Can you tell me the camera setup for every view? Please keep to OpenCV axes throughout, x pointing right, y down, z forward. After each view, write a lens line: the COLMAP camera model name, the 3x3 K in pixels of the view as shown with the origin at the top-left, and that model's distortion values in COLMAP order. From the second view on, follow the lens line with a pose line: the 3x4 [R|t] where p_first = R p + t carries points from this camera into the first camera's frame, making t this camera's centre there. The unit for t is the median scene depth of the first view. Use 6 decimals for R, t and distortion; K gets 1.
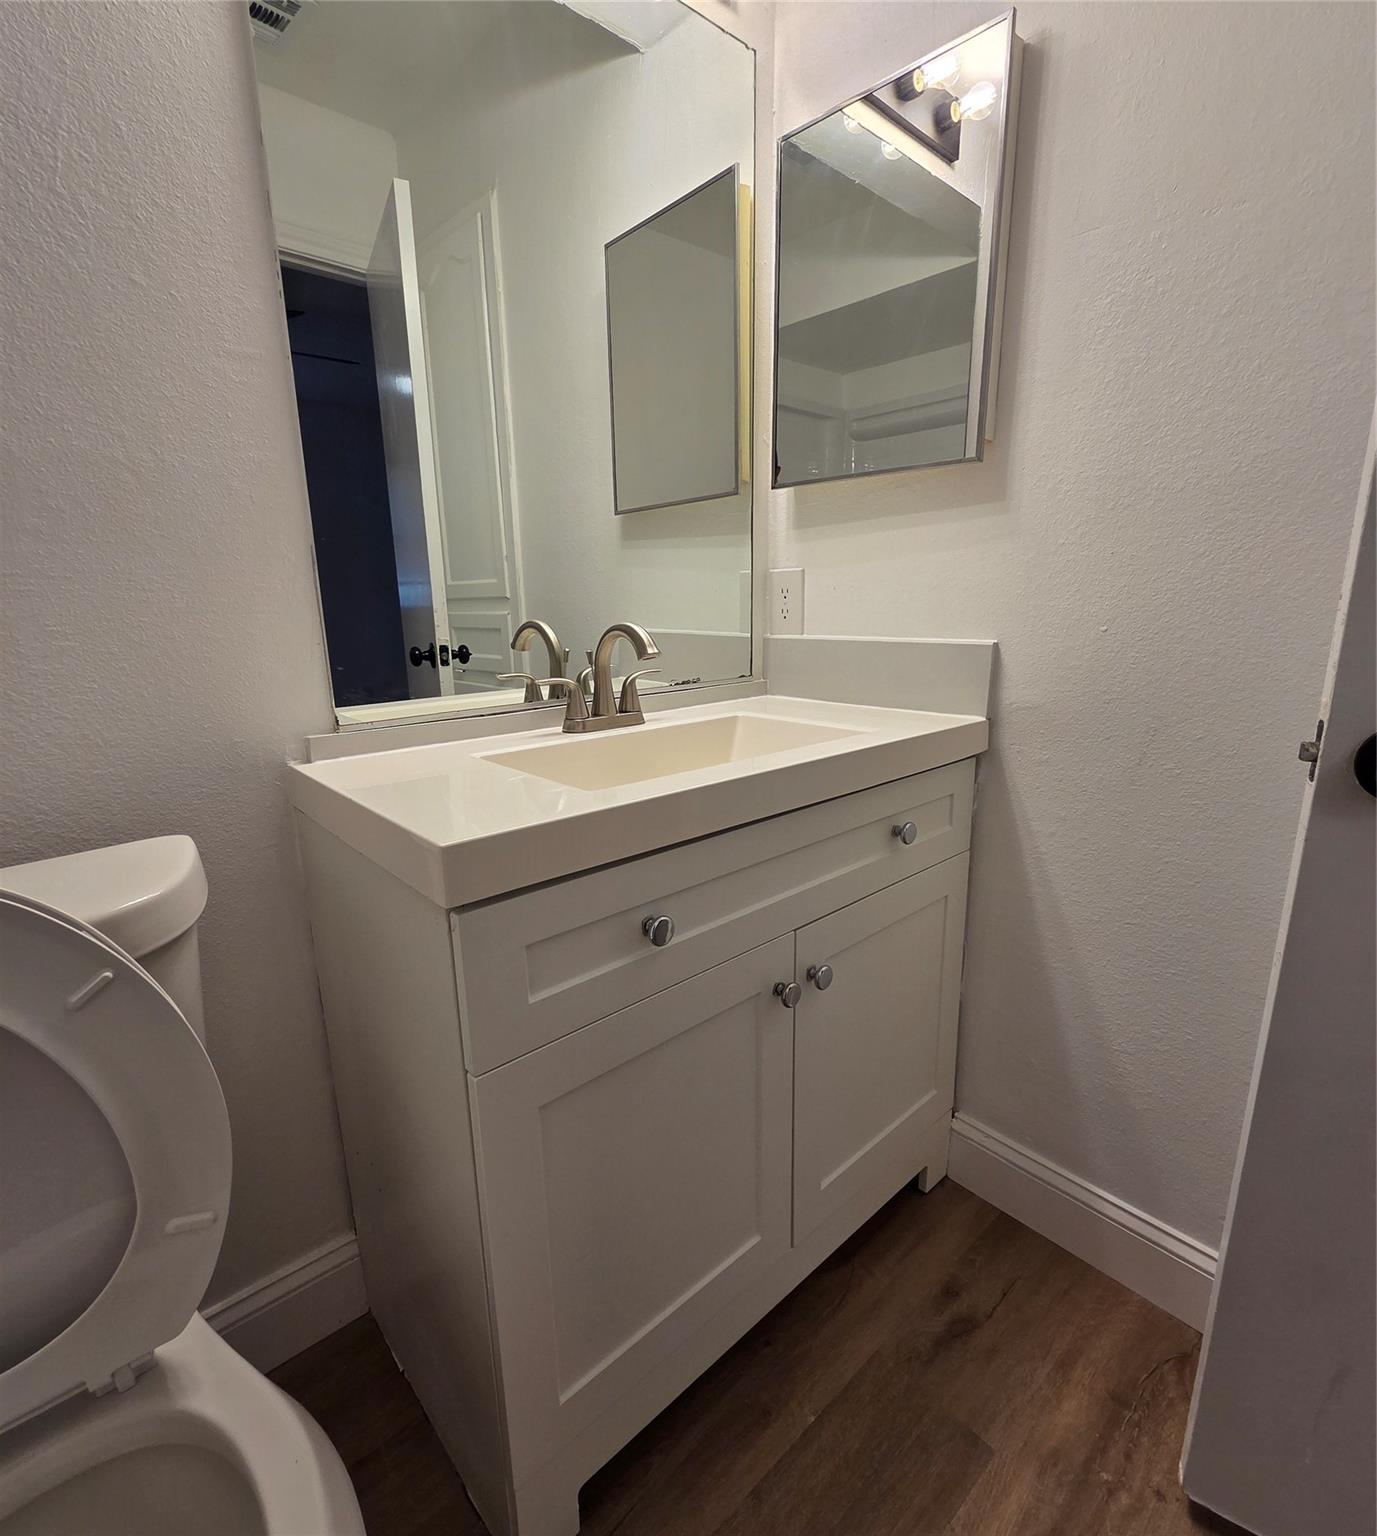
lens RADIAL K [[751.6, 0, 679.3], [0, 751.6, 774.6], [0, 0, 1]] dist [0.000988, 0.000054]
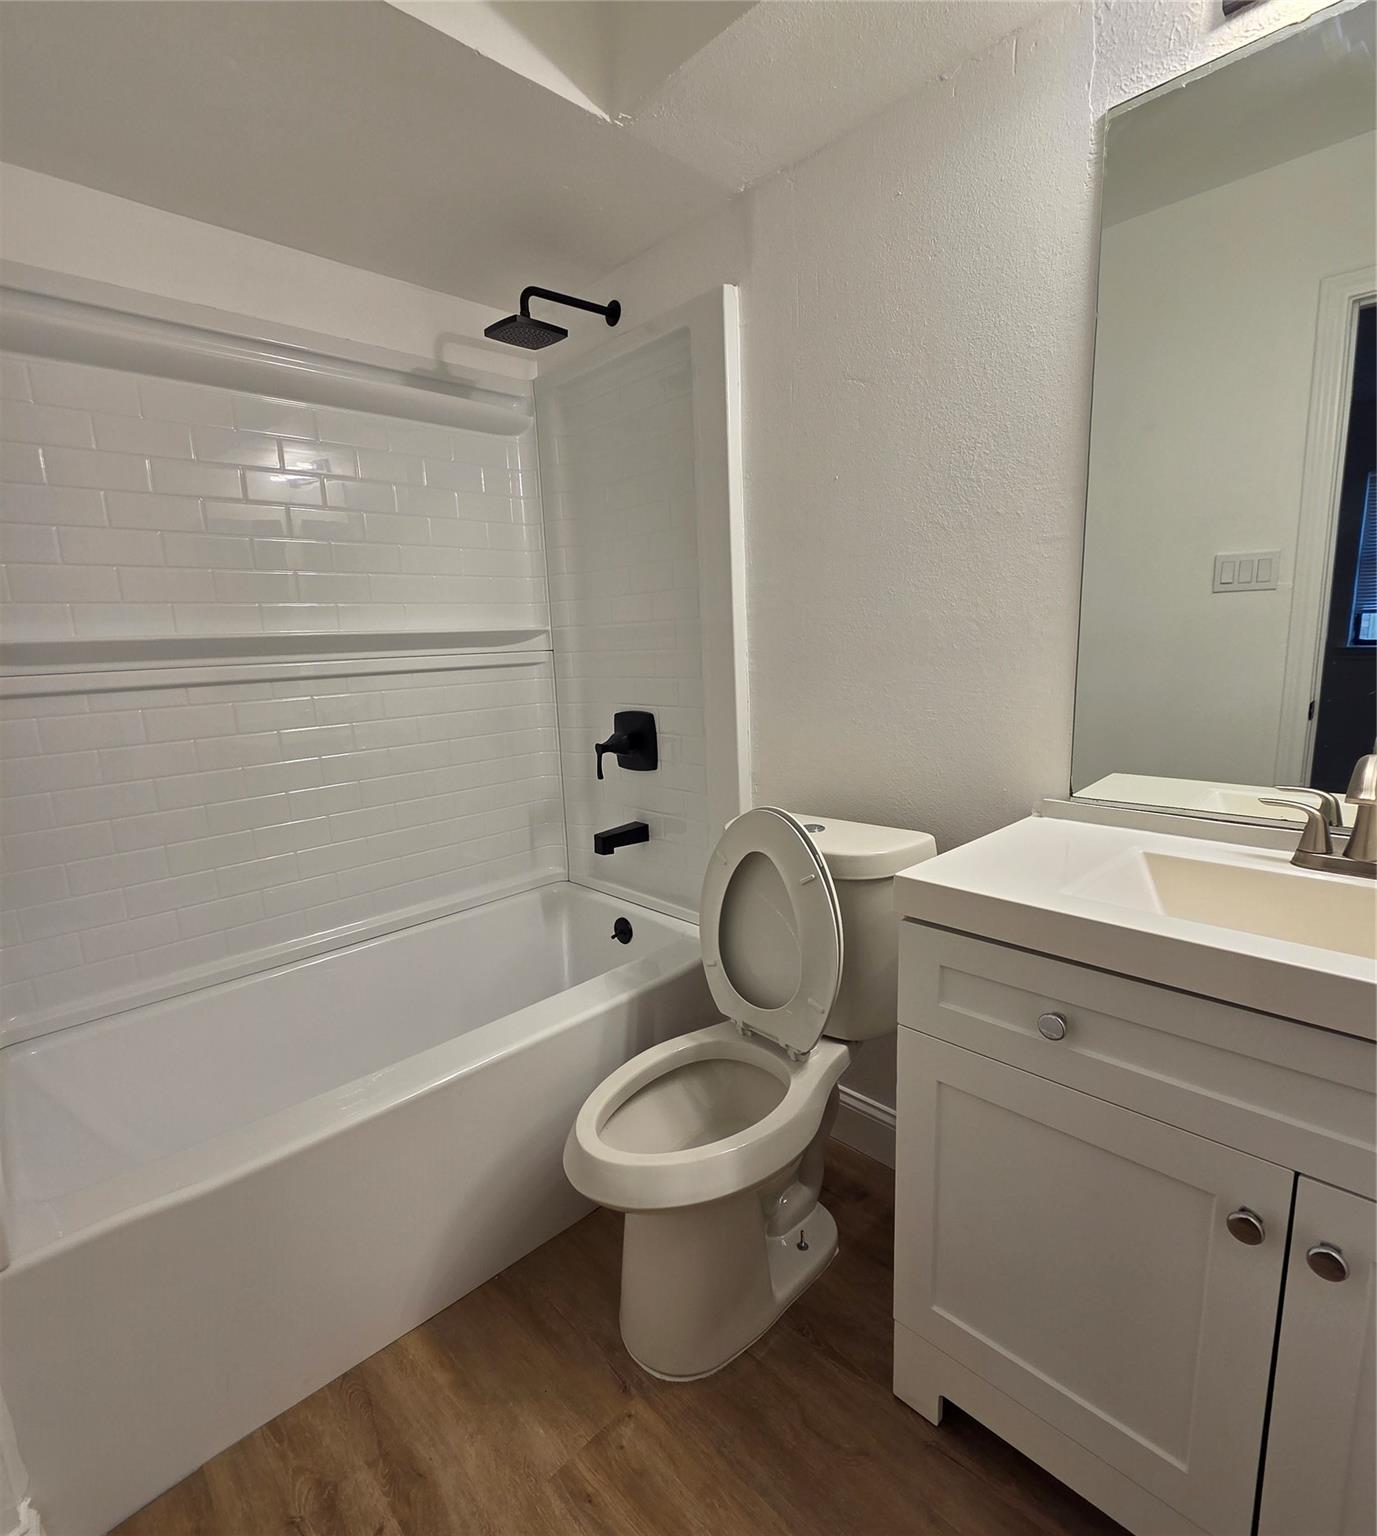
lens RADIAL K [[751.6, 0, 679.3], [0, 751.6, 774.6], [0, 0, 1]] dist [0.000988, 0.000054]
pose [[0.054393, 0.201226, -0.978033, 0.973504], [-0.198037, 0.962200, 0.186954, -0.263222], [0.978684, 0.183518, 0.092188, 0.251541]]
